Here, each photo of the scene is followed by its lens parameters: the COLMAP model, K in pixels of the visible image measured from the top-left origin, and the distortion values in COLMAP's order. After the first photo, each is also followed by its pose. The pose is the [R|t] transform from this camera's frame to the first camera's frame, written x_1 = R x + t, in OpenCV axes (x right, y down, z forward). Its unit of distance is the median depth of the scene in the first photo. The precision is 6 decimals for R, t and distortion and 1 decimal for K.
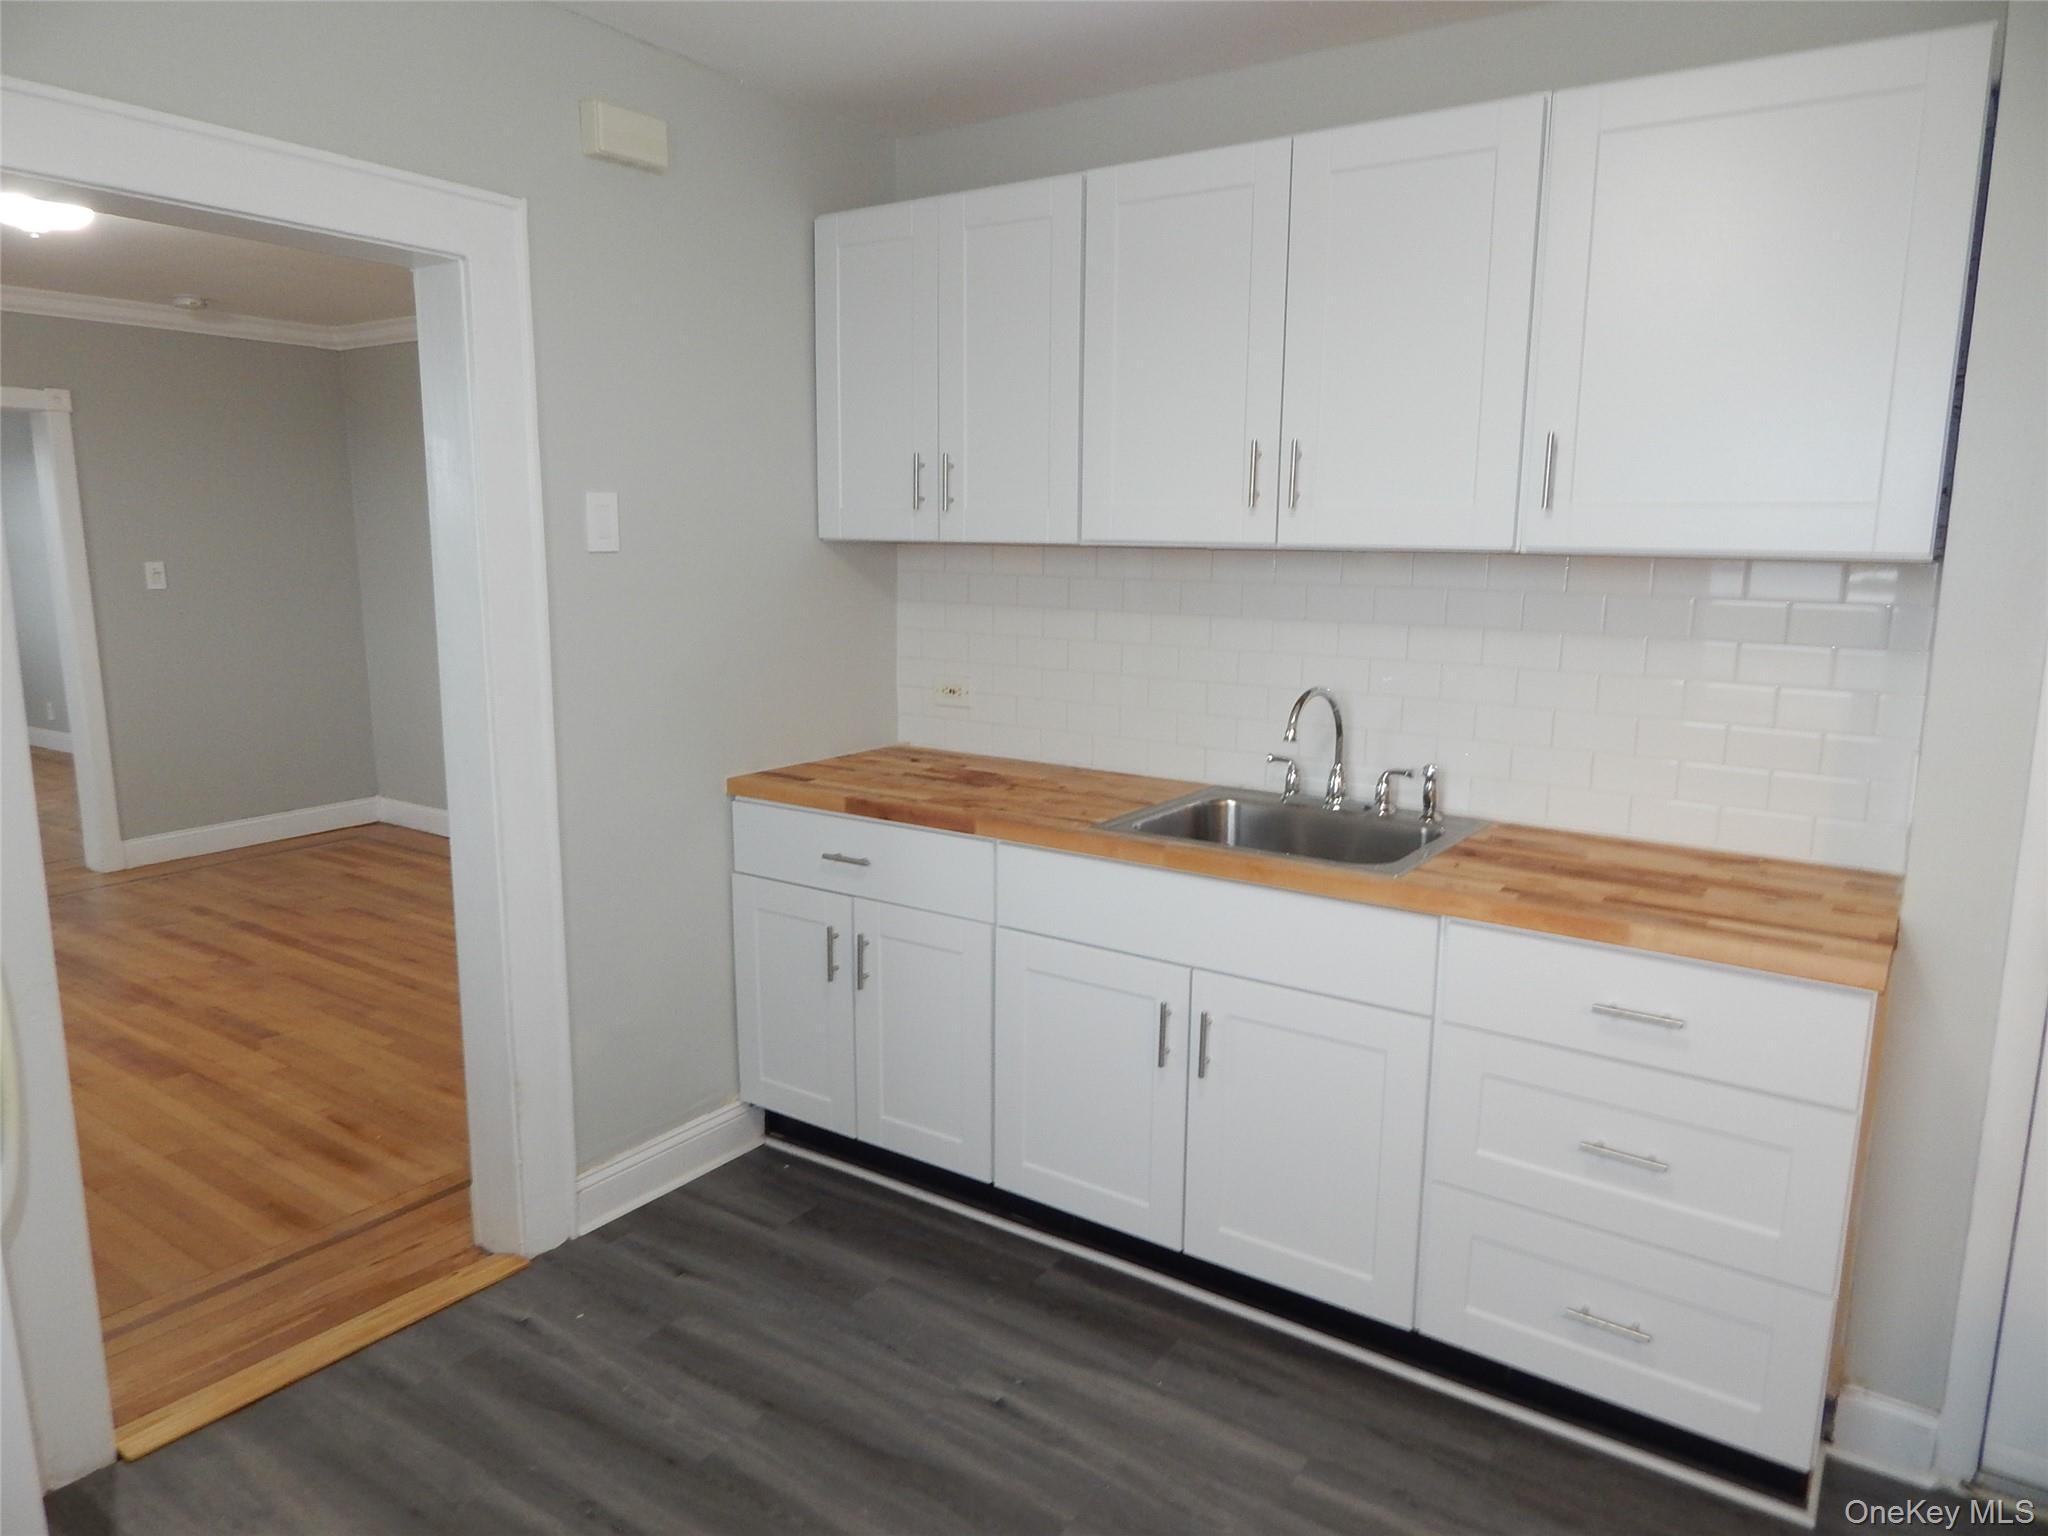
lens RADIAL K [[1331.7, 0, 1024.0], [0, 1331.7, 768.0], [0, 0, 1]] dist [0.002437, -0.007874]
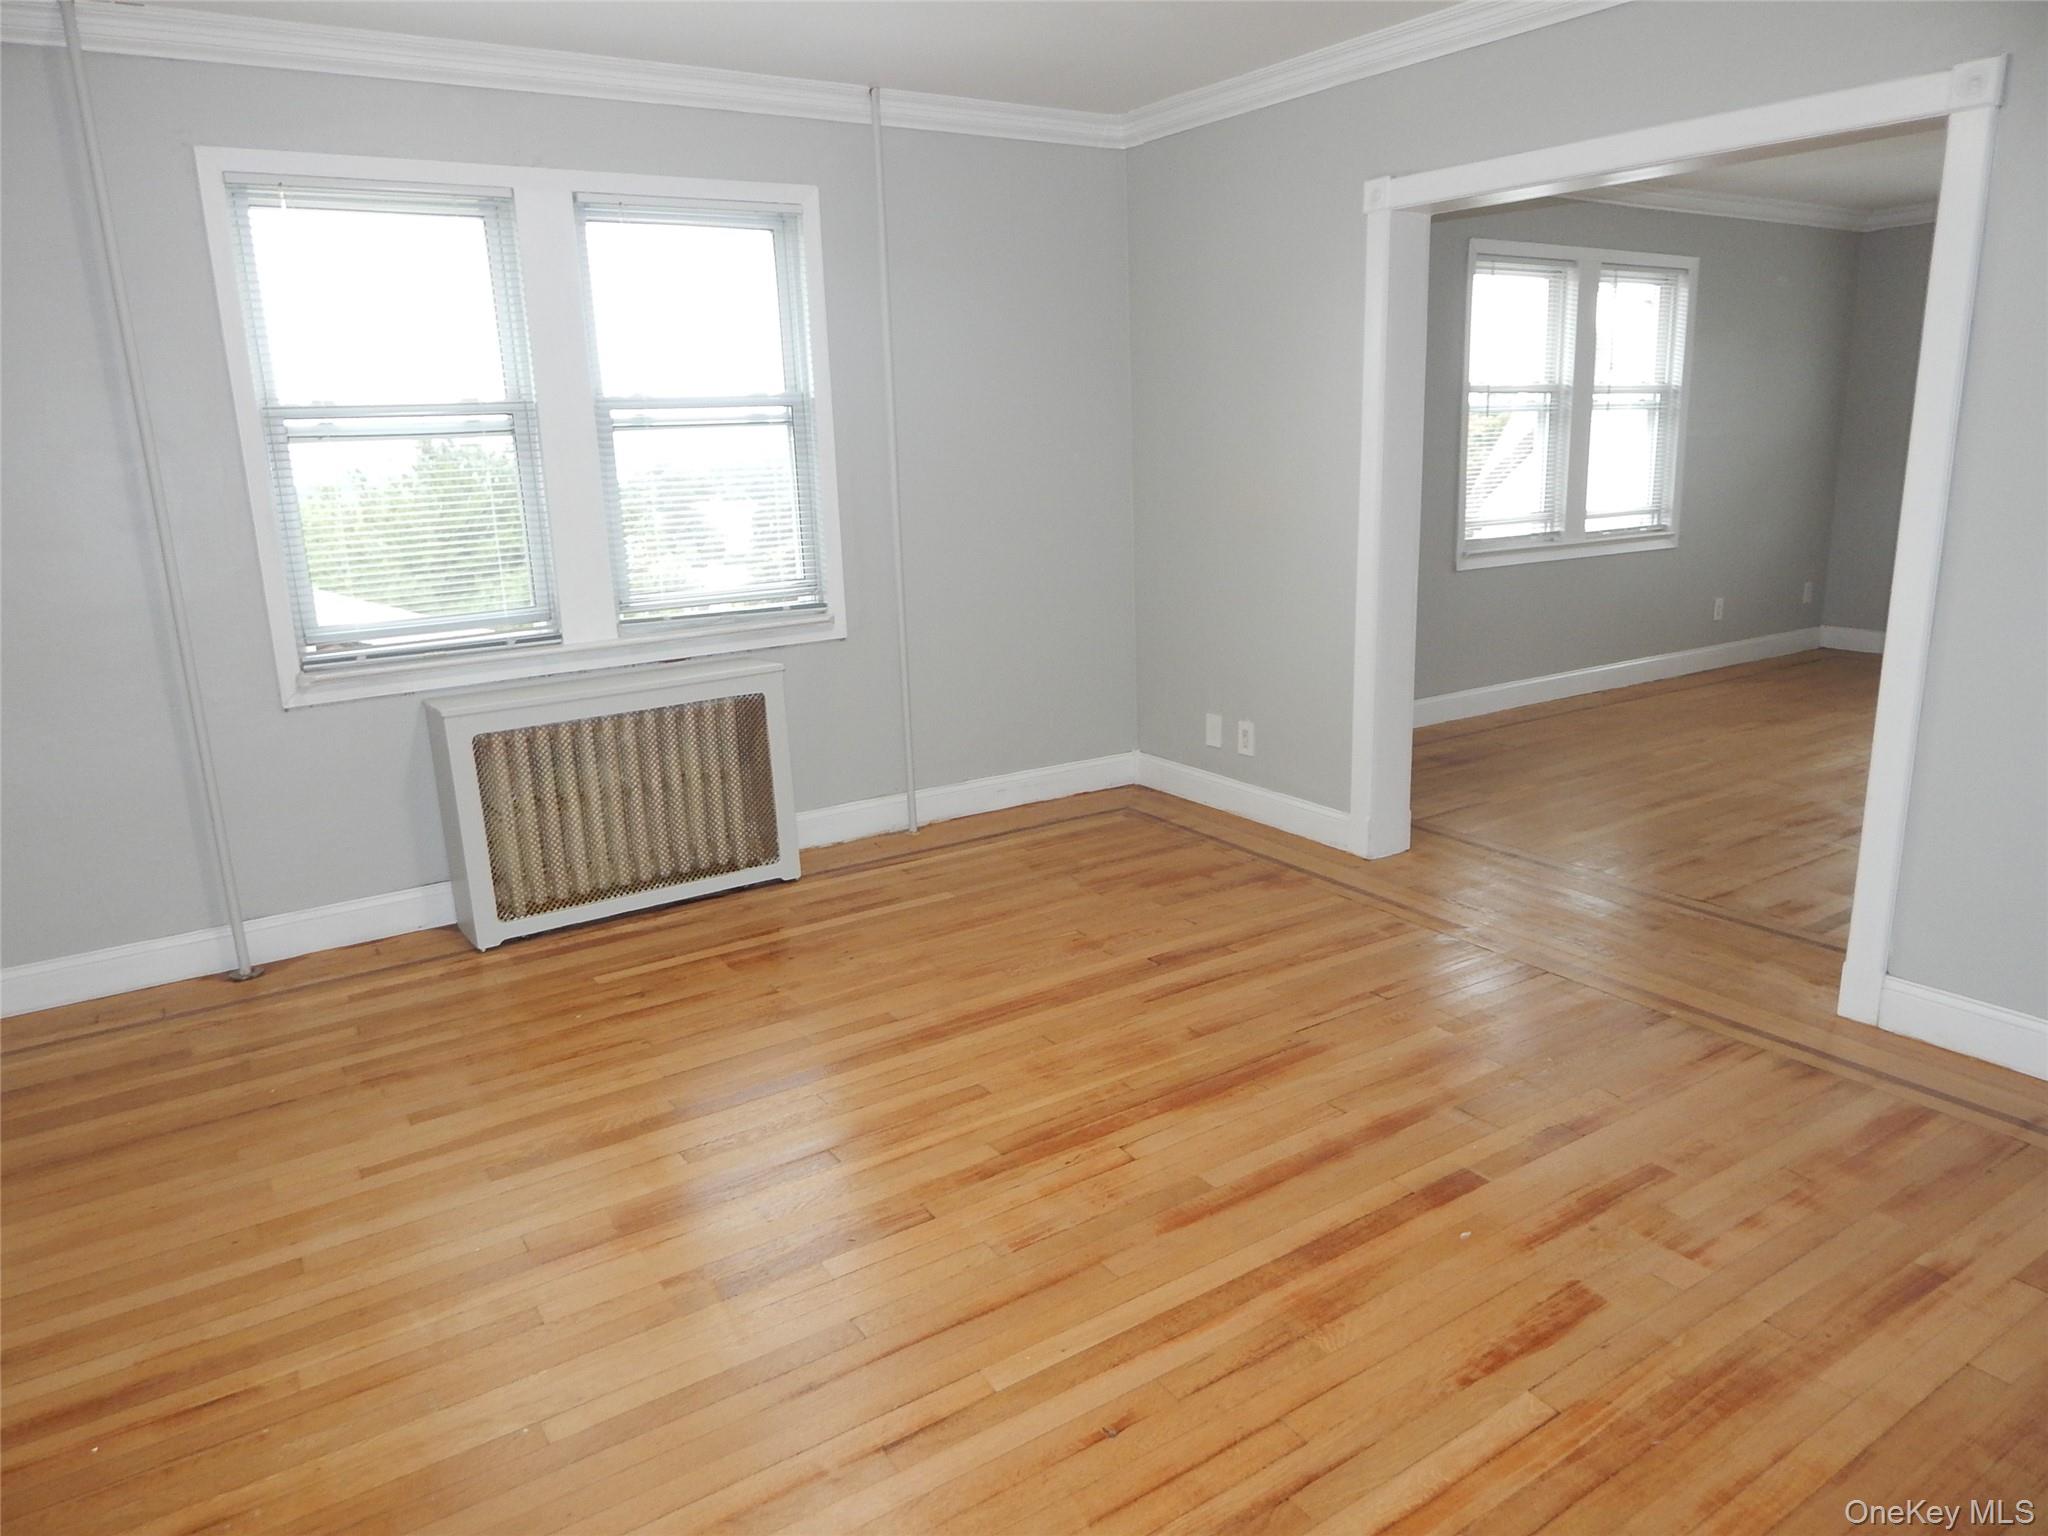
lens RADIAL K [[1331.7, 0, 1024.0], [0, 1331.7, 768.0], [0, 0, 1]] dist [0.002437, -0.007874]
pose [[-0.193184, 0.148007, -0.969935, -0.094823], [-0.751809, -0.657528, 0.049404, 0.298641], [-0.630447, 0.738750, 0.238297, 0.823455]]
